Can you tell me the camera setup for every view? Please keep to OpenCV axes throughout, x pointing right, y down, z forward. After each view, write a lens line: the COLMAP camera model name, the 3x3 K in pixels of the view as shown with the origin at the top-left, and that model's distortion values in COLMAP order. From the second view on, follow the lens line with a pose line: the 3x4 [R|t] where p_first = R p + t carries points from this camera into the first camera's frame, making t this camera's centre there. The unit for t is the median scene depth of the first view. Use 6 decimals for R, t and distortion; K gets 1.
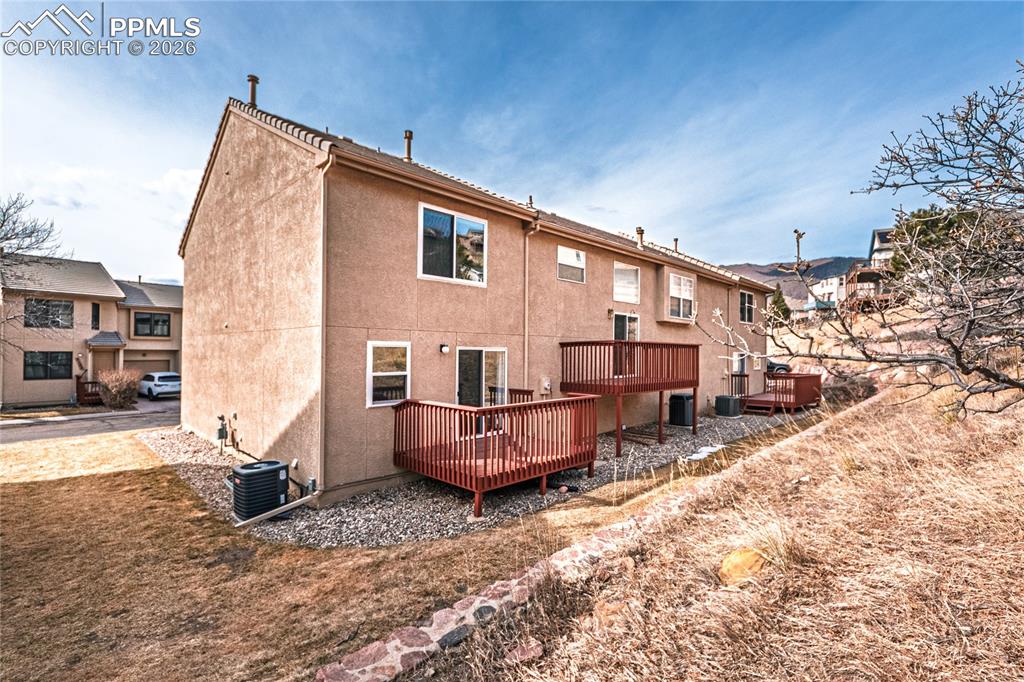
lens RADIAL K [[487.8, 0, 512.0], [0, 487.8, 341.0], [0, 0, 1]] dist [0.032059, -0.022053]
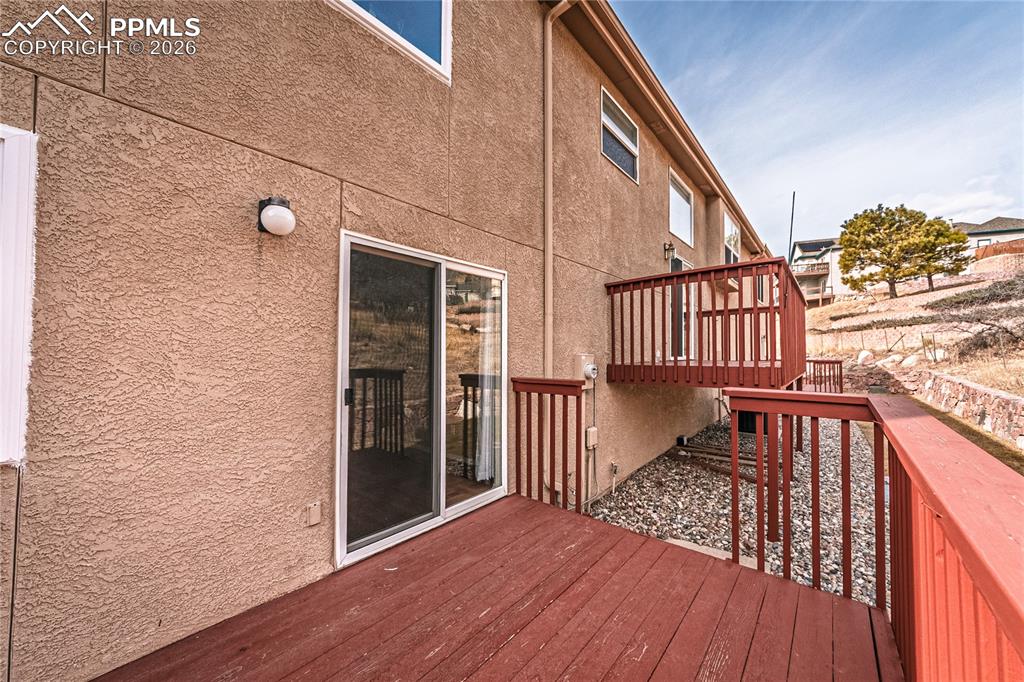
lens RADIAL K [[379.0, 0, 518.8], [0, 379.0, 347.5], [0, 0, 1]] dist [0.000361, -0.000112]
pose [[0.995483, -0.005660, 0.094767, -0.034483], [0.005012, 0.999962, 0.007073, 0.083825], [-0.094804, -0.006566, 0.995474, 0.821354]]
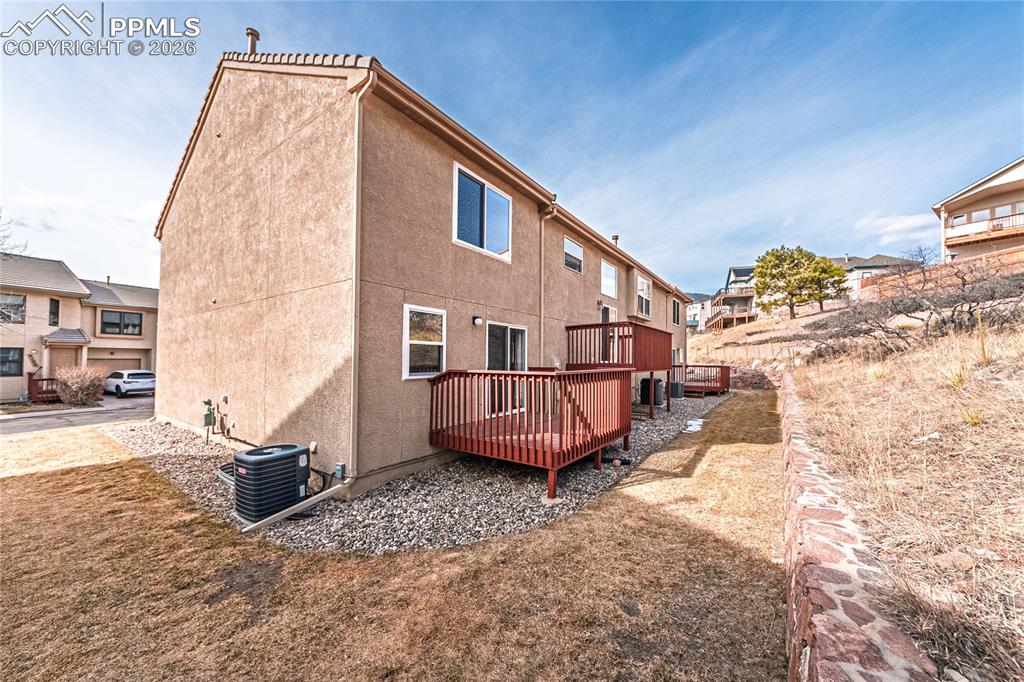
lens RADIAL K [[379.0, 0, 518.8], [0, 379.0, 347.5], [0, 0, 1]] dist [0.000361, -0.000112]
pose [[0.984274, 0.004116, 0.176603, -0.193791], [-0.001570, 0.999893, -0.014553, 0.080523], [-0.176644, 0.014047, 0.984175, 0.273173]]
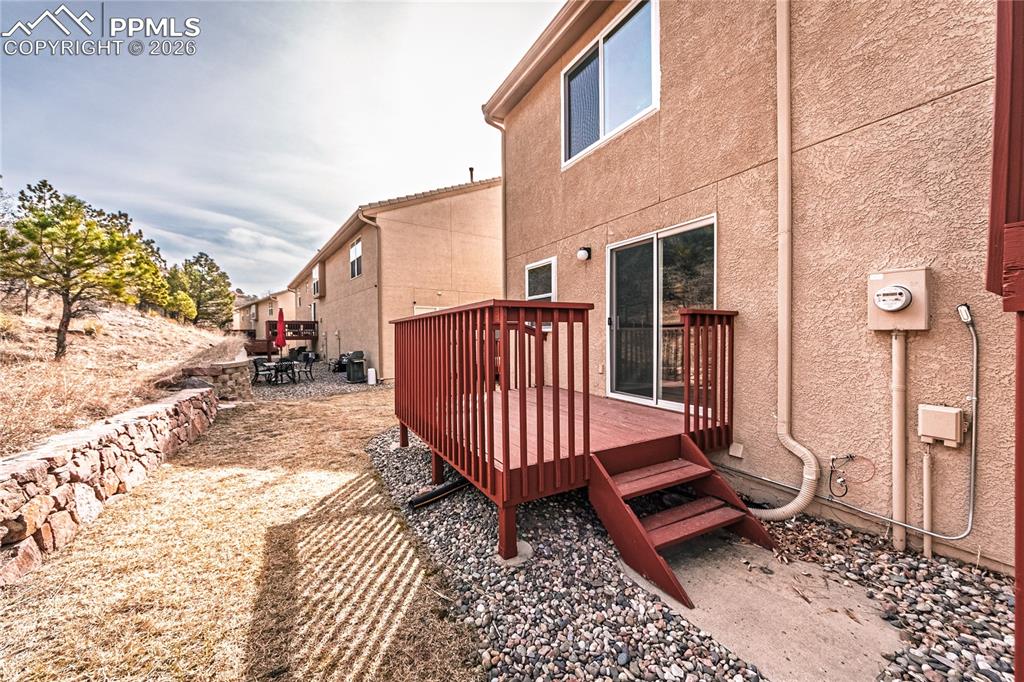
lens RADIAL K [[370.4, 0, 512.0], [0, 370.4, 341.0], [0, 0, 1]] dist [-0.000203, -0.000043]
pose [[-0.267623, 0.017486, -0.963365, 0.400731], [0.037376, 0.999271, 0.007755, 0.133235], [0.962798, -0.033932, -0.268082, 1.070730]]
